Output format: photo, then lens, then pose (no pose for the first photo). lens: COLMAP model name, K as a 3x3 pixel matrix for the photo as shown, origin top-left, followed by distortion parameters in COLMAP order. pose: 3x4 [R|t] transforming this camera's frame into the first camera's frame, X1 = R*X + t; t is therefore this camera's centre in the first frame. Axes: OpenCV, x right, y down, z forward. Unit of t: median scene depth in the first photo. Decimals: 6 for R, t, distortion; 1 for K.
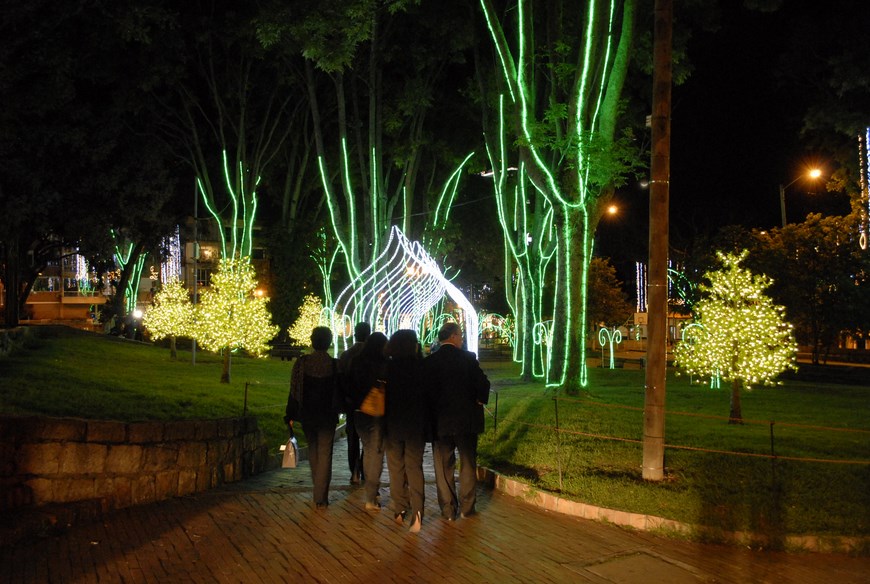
lens RADIAL K [[676.5, 0, 435.9], [0, 676.5, 294.0], [0, 0, 1]] dist [-0.003394, -0.000664]
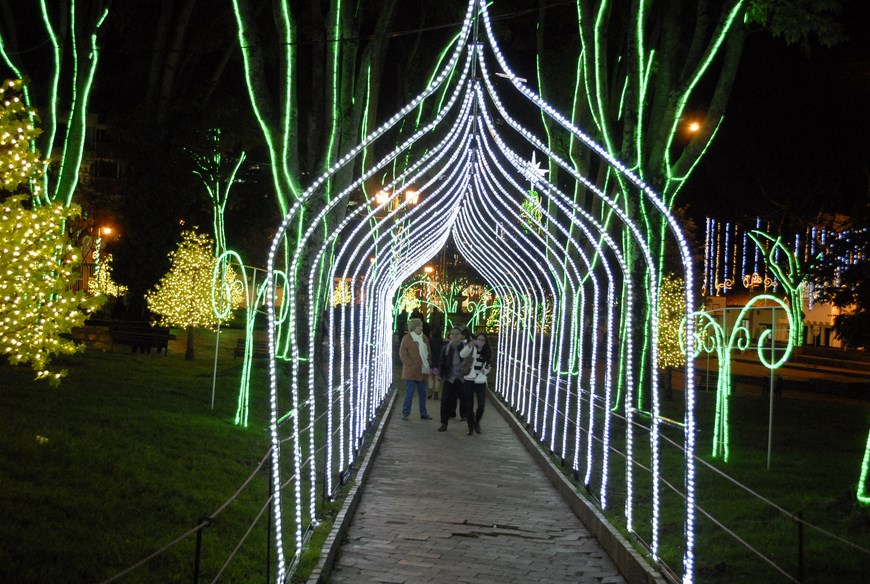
lens RADIAL K [[990.2, 0, 434.2], [0, 990.2, 291.3], [0, 0, 1]] dist [0.013096, 0.000000]
pose [[0.996674, 0.054119, 0.060927, -0.044773], [-0.056427, 0.997728, 0.036819, 0.009746], [-0.058796, -0.040135, 0.997463, 0.229725]]
